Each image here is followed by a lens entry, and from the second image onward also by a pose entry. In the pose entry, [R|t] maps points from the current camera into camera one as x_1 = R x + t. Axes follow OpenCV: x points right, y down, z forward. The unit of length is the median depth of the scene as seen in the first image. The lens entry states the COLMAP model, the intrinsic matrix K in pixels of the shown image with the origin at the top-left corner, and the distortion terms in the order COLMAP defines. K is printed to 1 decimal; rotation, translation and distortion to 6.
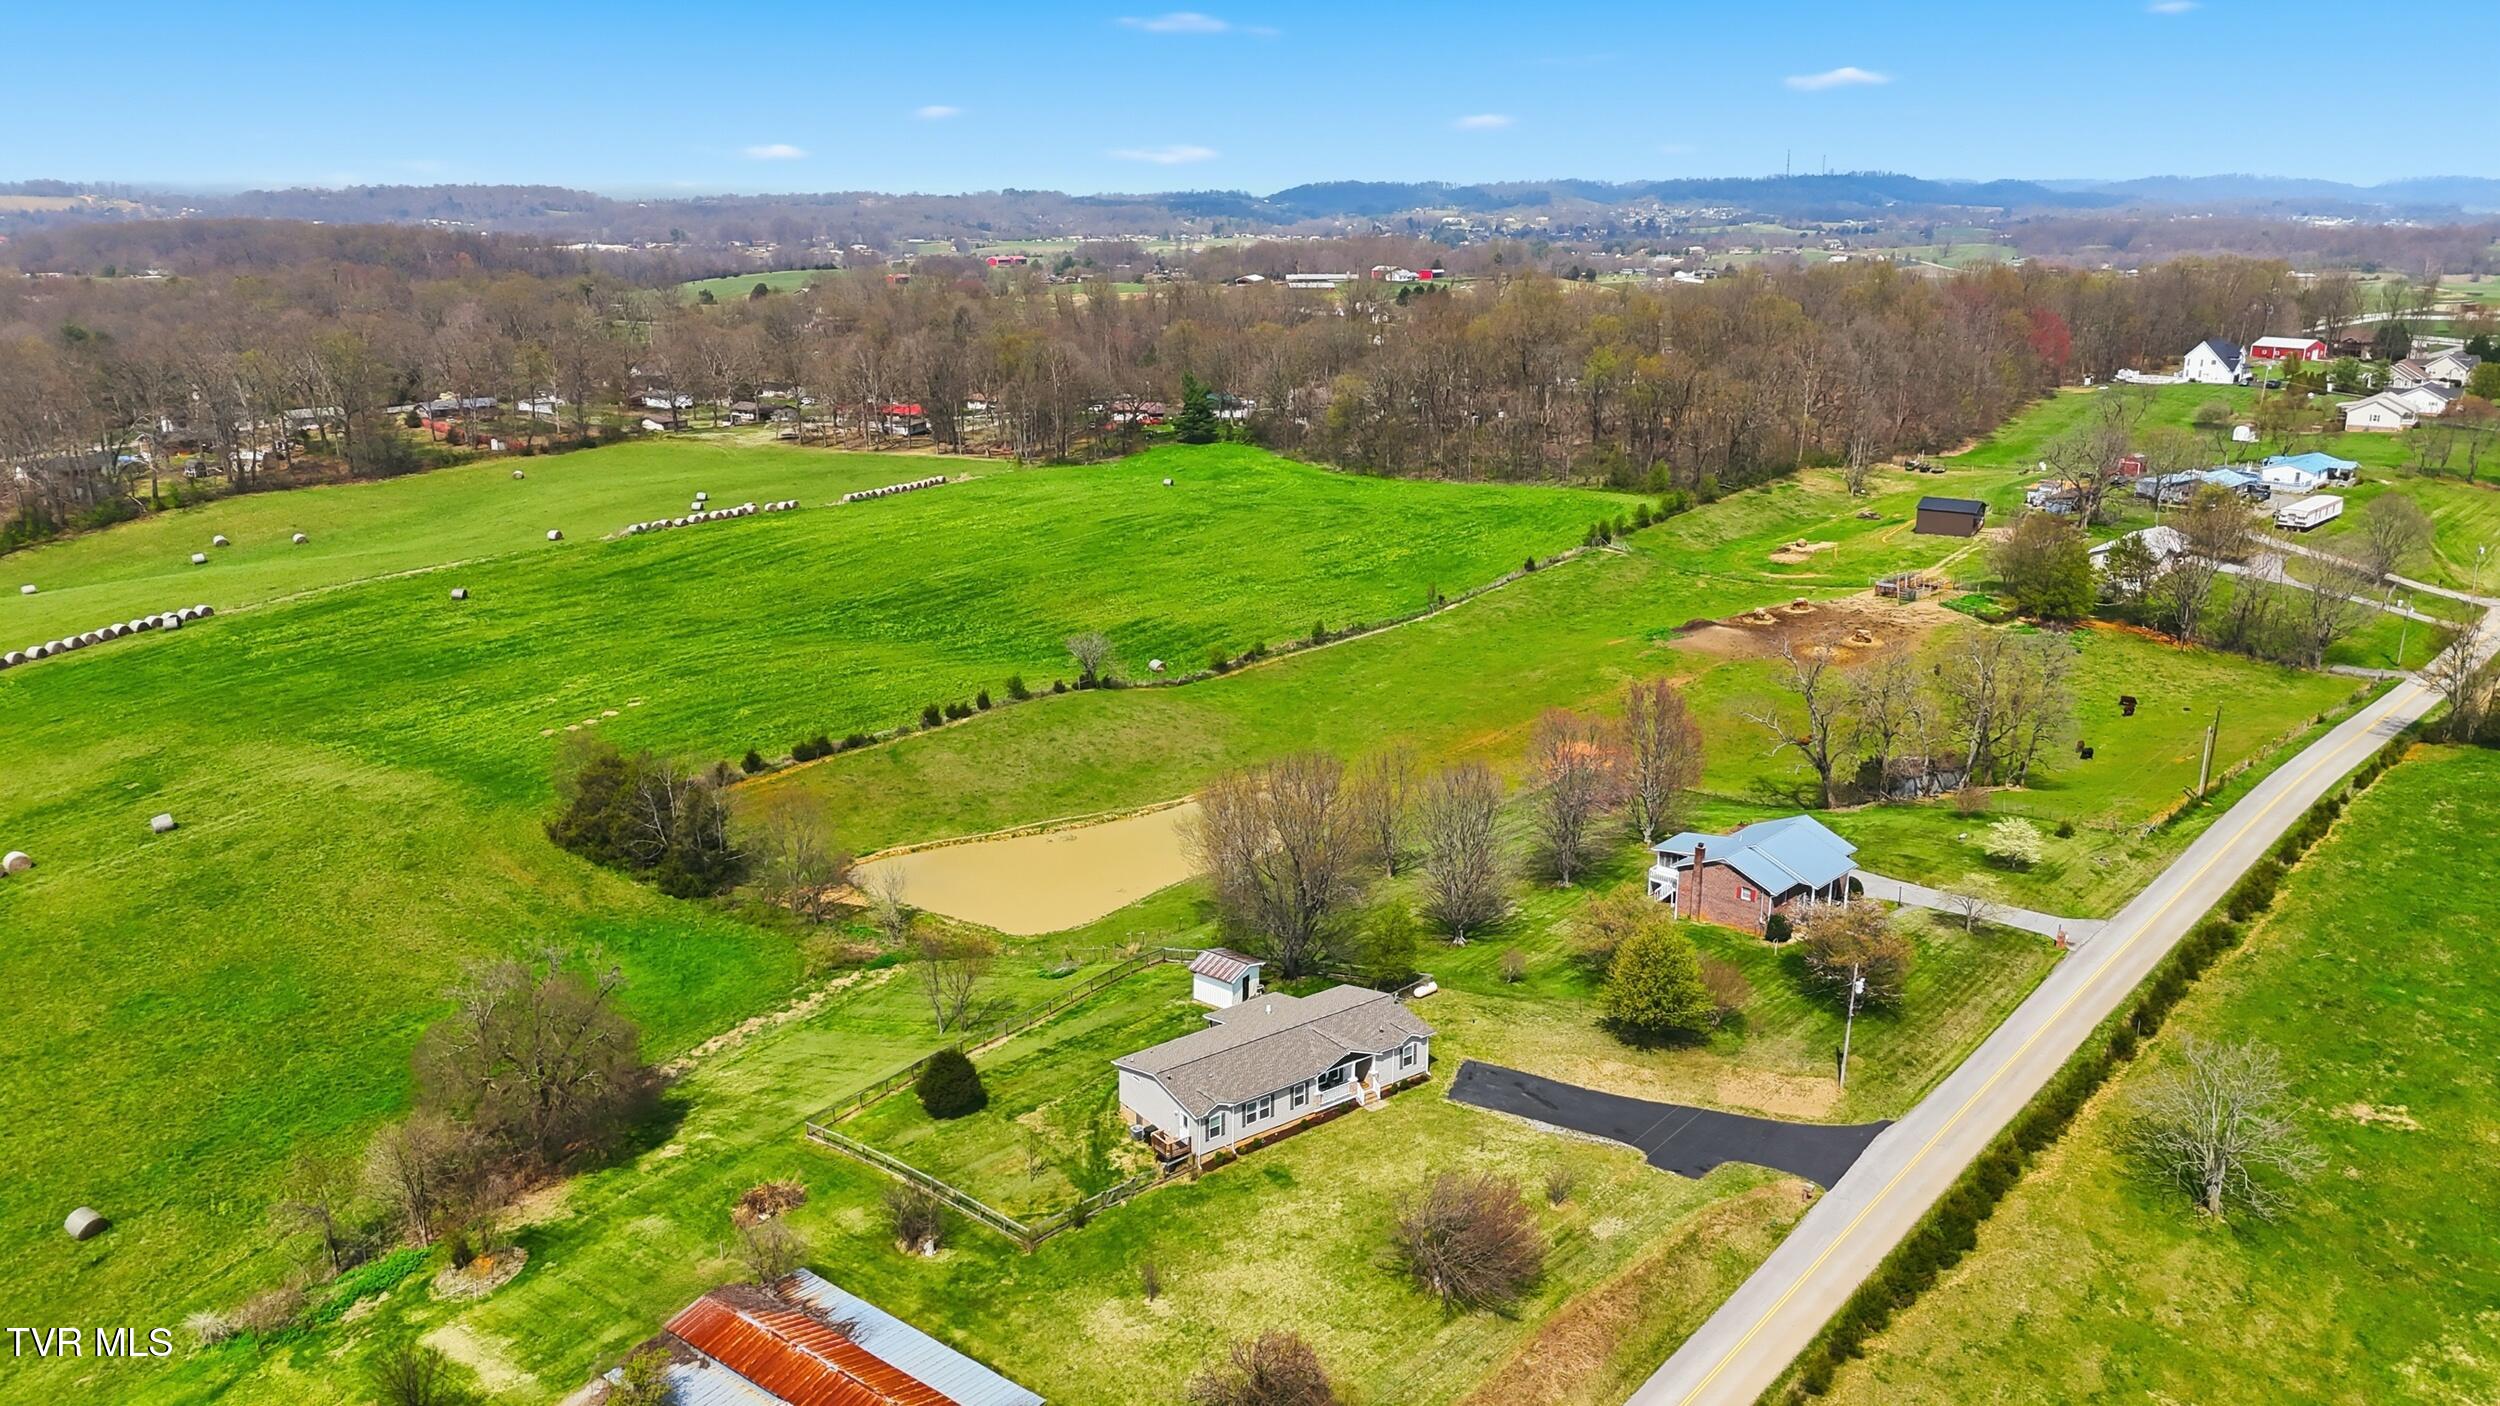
lens RADIAL K [[1823.1, 0, 1253.0], [0, 1823.1, 704.7], [0, 0, 1]] dist [0.091323, -0.107210]
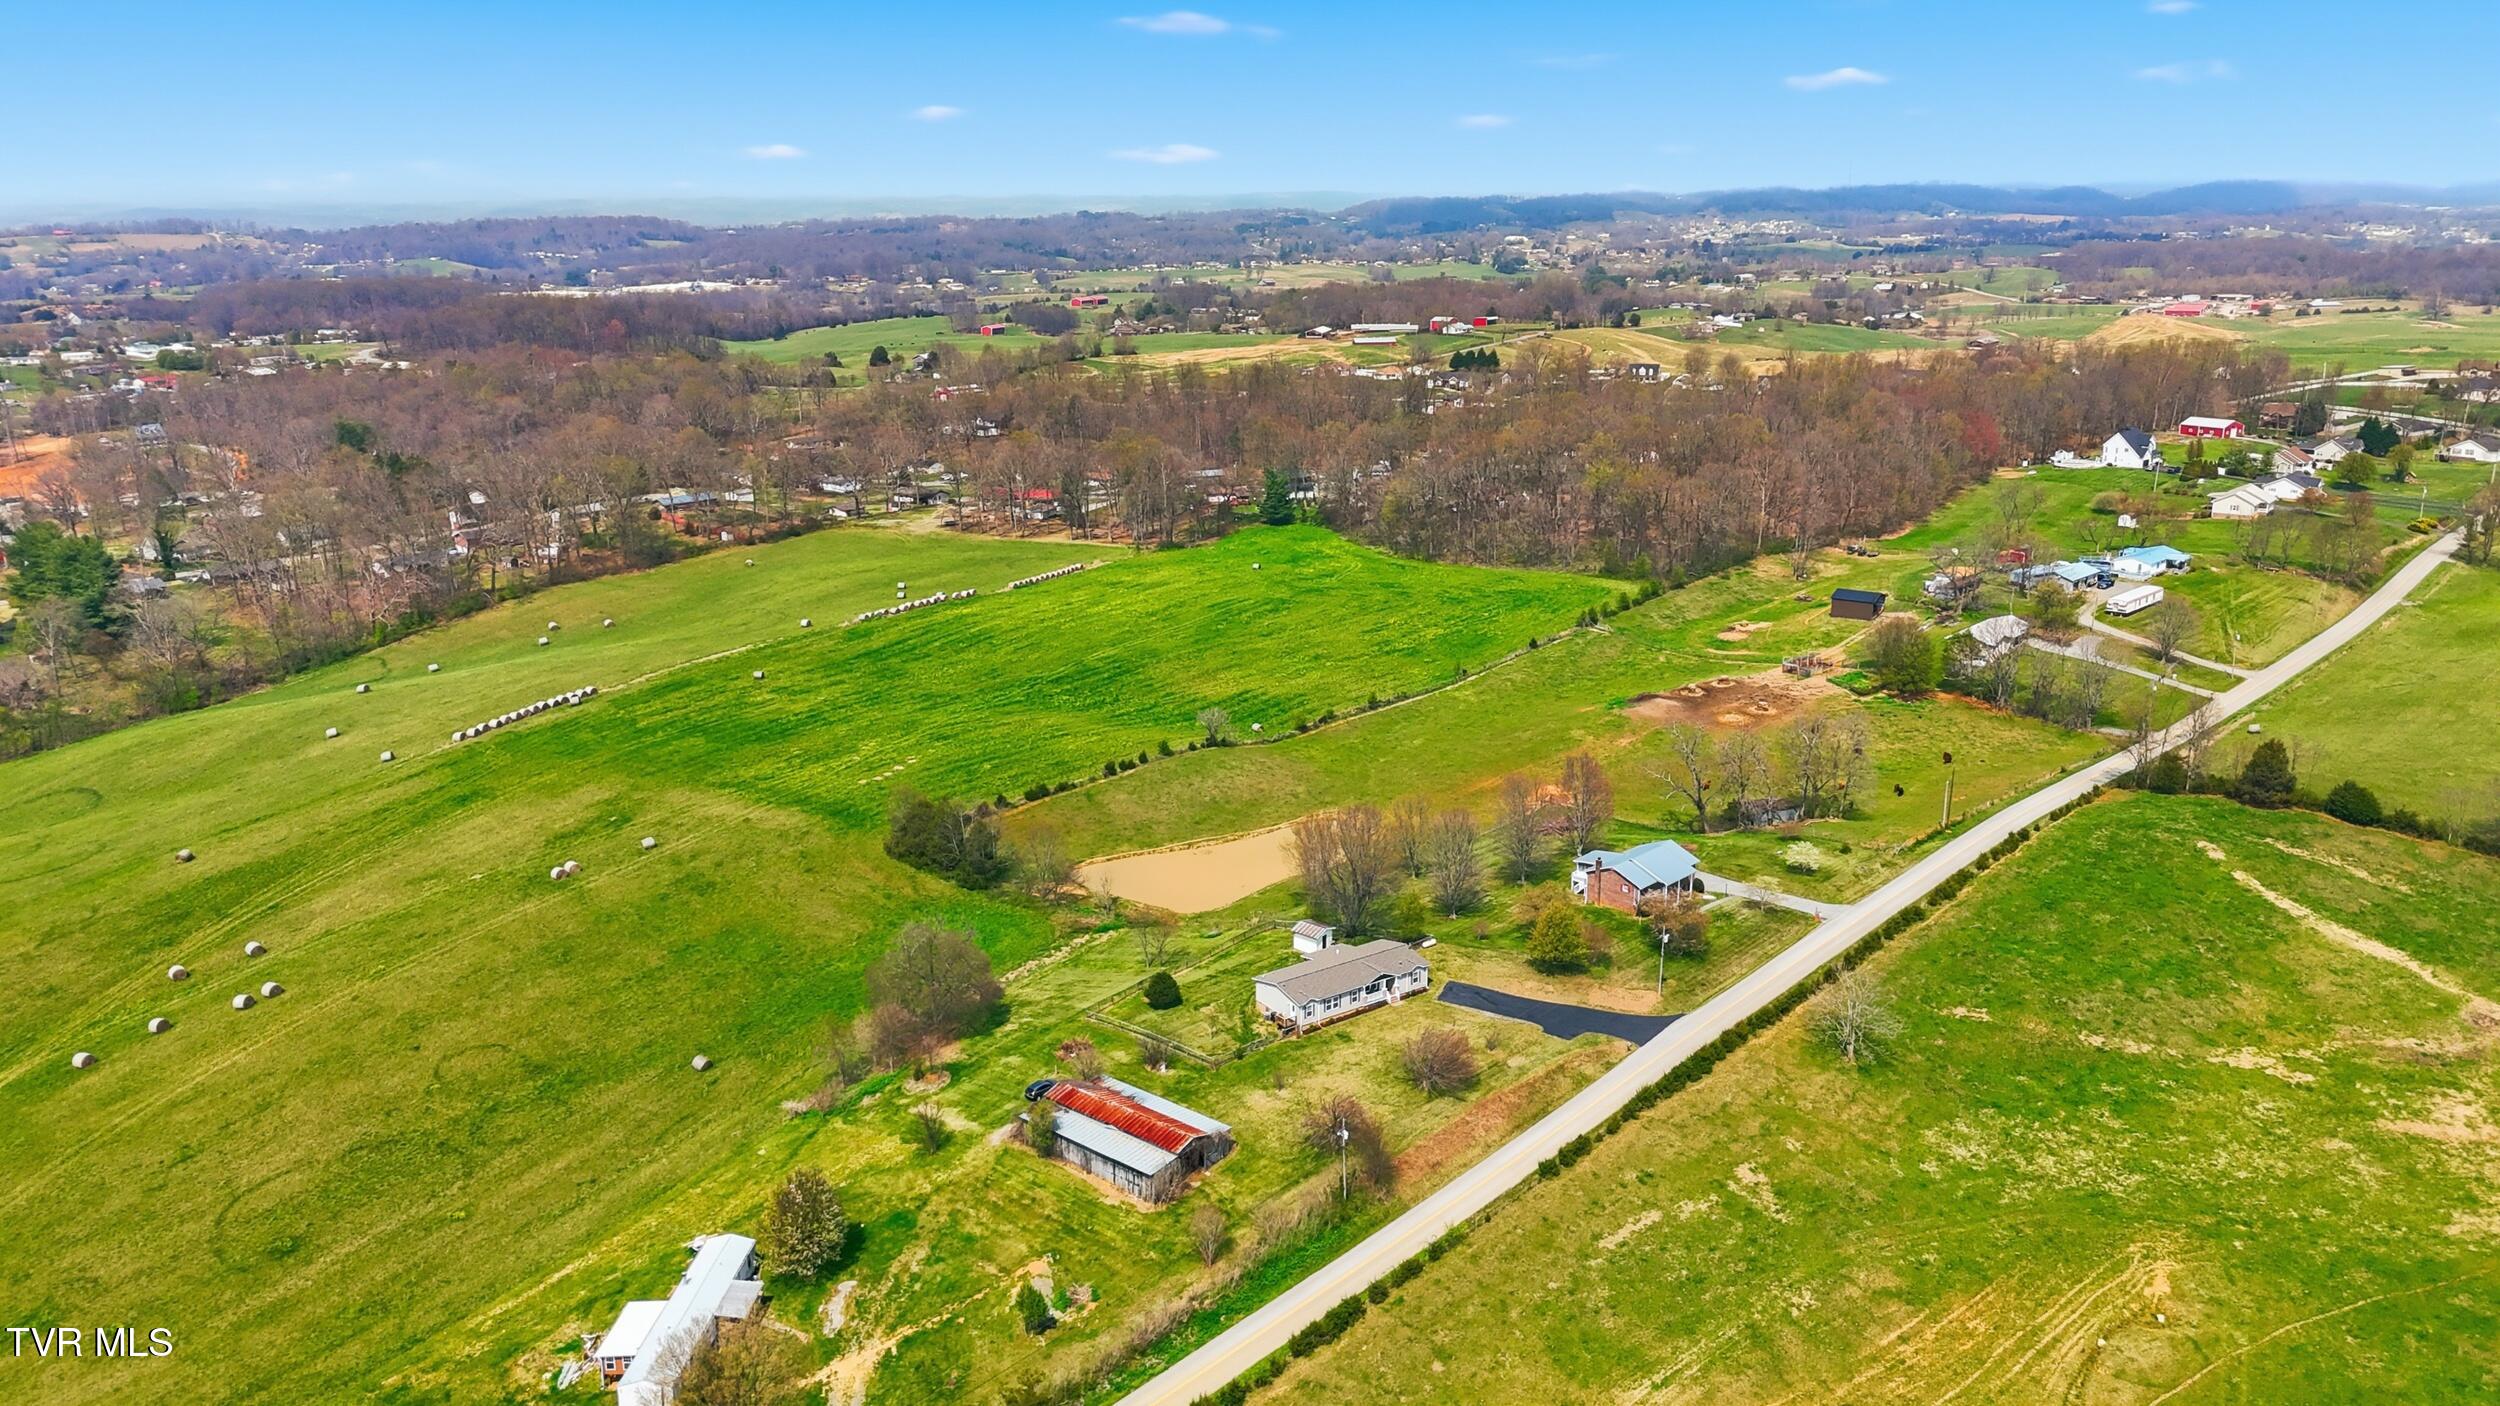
lens RADIAL K [[1823.1, 0, 1253.0], [0, 1823.1, 704.7], [0, 0, 1]] dist [0.091323, -0.107210]
pose [[0.999324, -0.002388, -0.036677, -0.005412], [0.002344, 0.999996, -0.001234, -0.046935], [0.036680, 0.001147, 0.999326, -0.508628]]
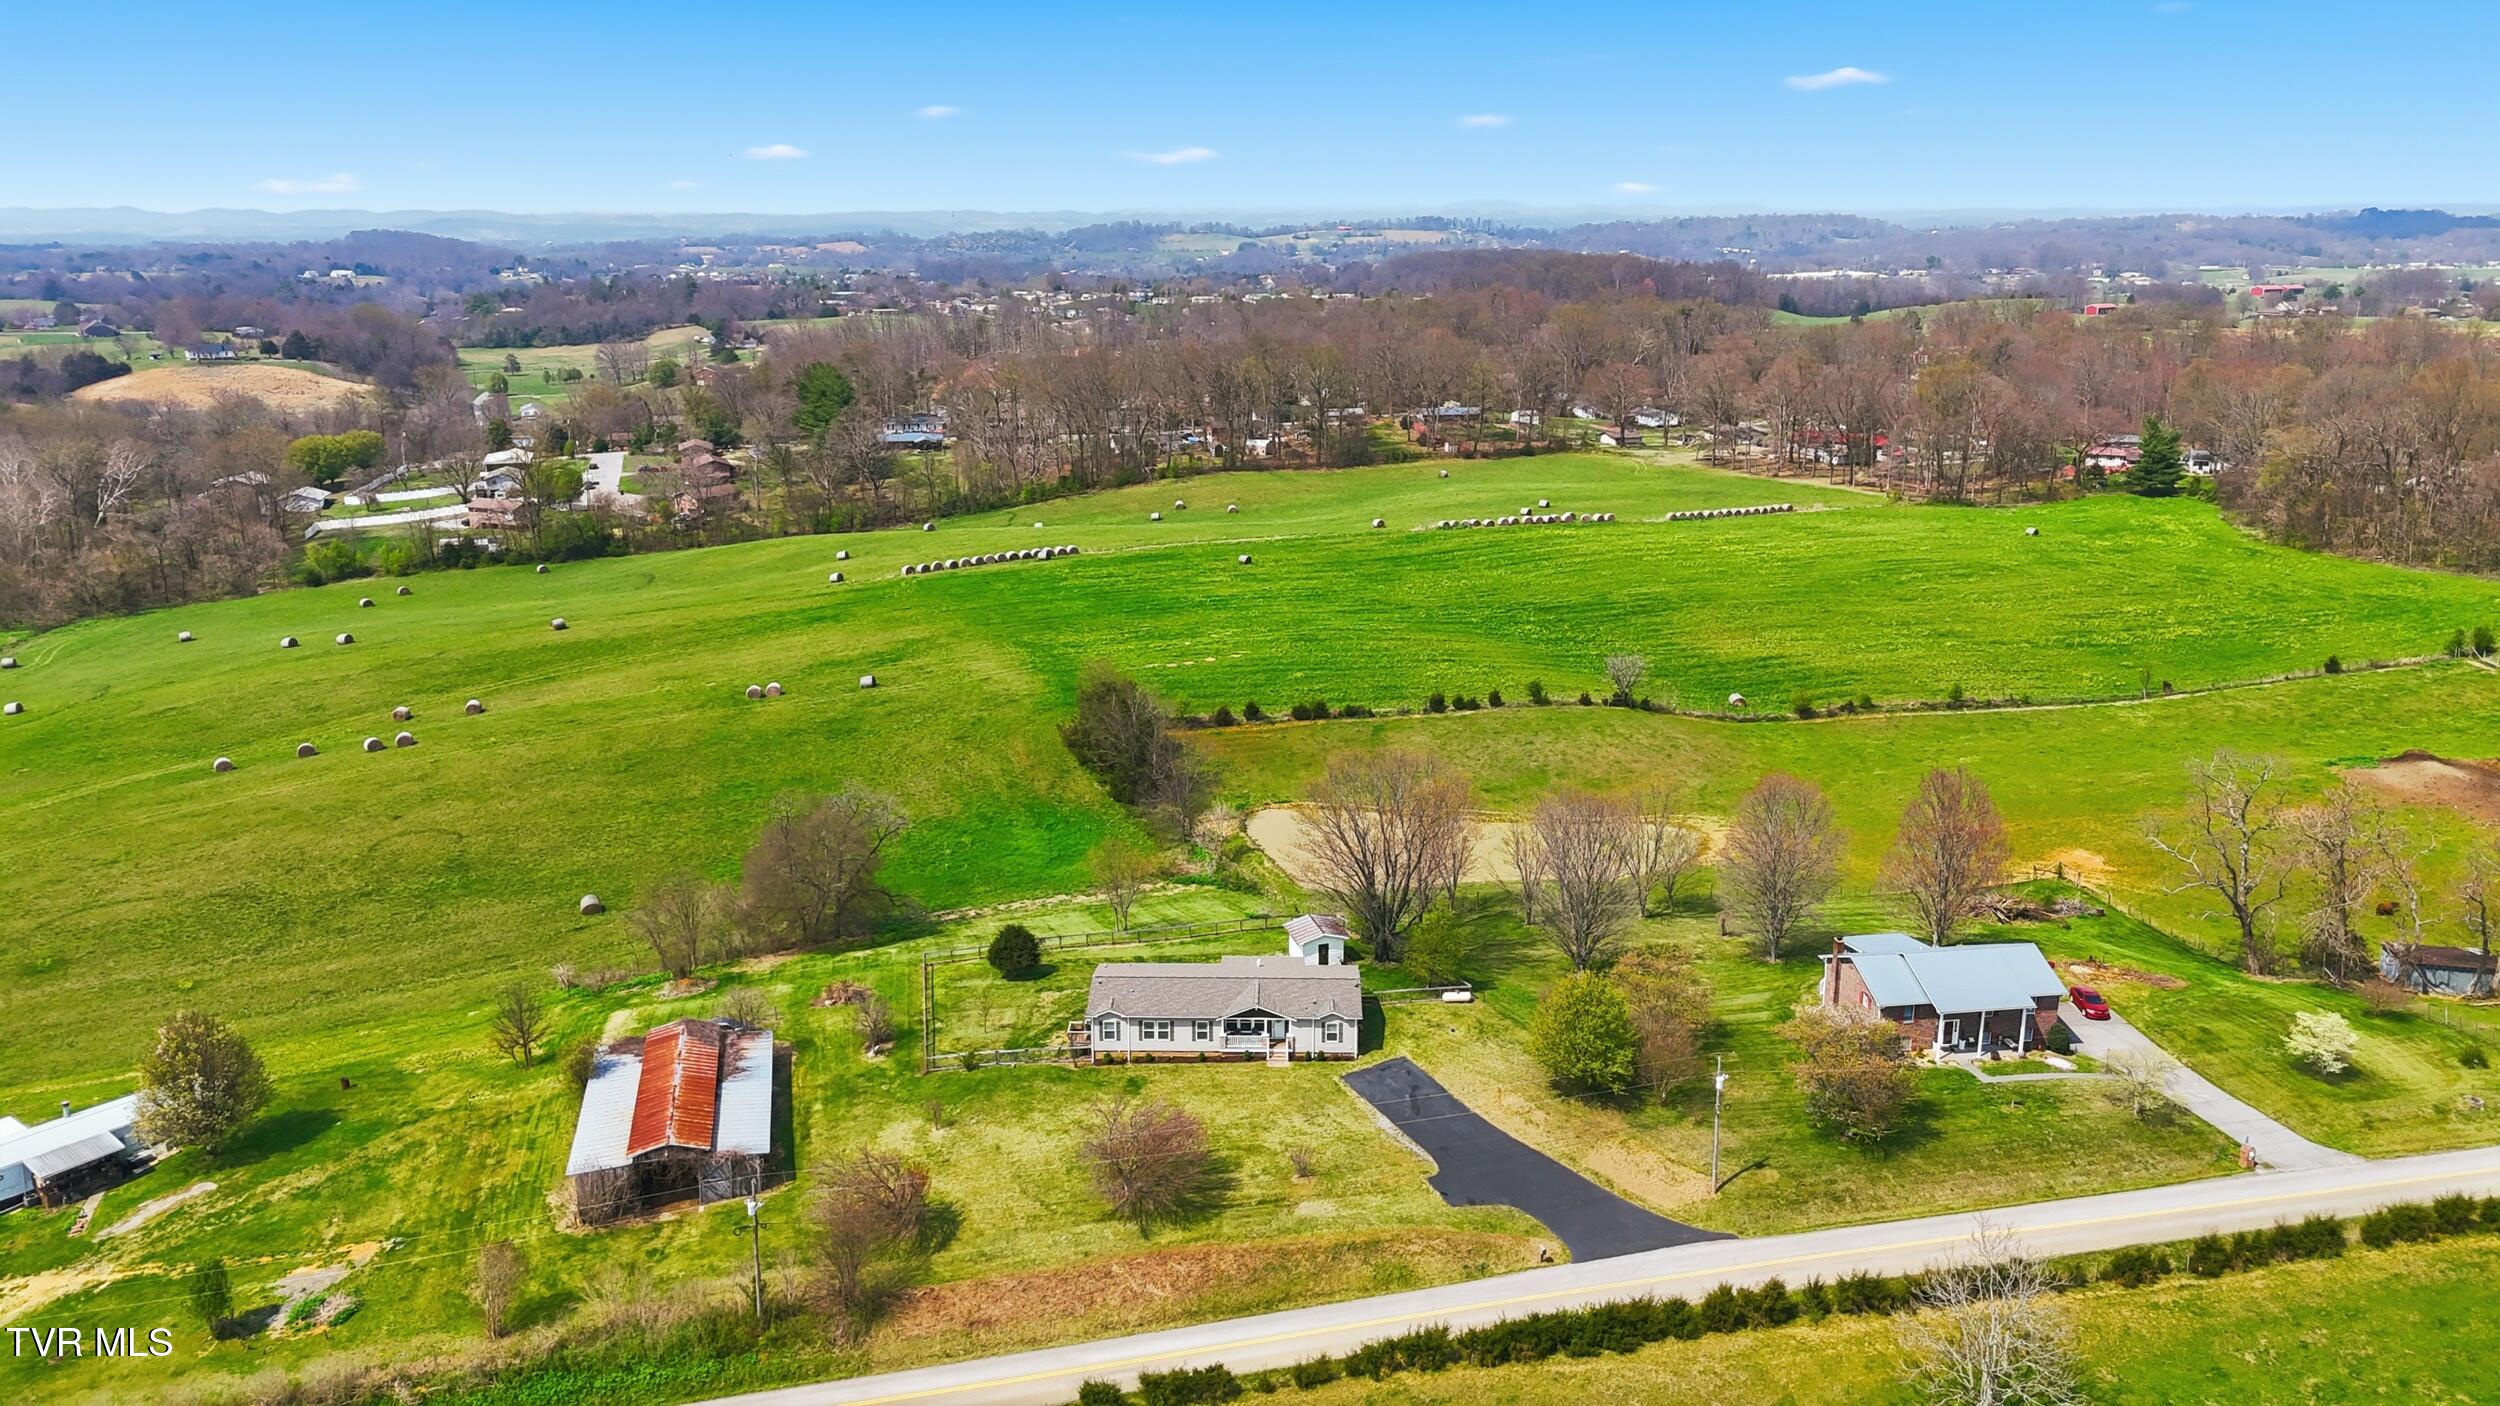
lens RADIAL K [[1823.1, 0, 1253.0], [0, 1823.1, 704.7], [0, 0, 1]] dist [0.091323, -0.107210]
pose [[0.782272, 0.155998, -0.603088, 0.424111], [-0.164031, 0.985554, 0.042162, -0.022348], [0.600953, 0.065943, 0.796560, 0.066821]]
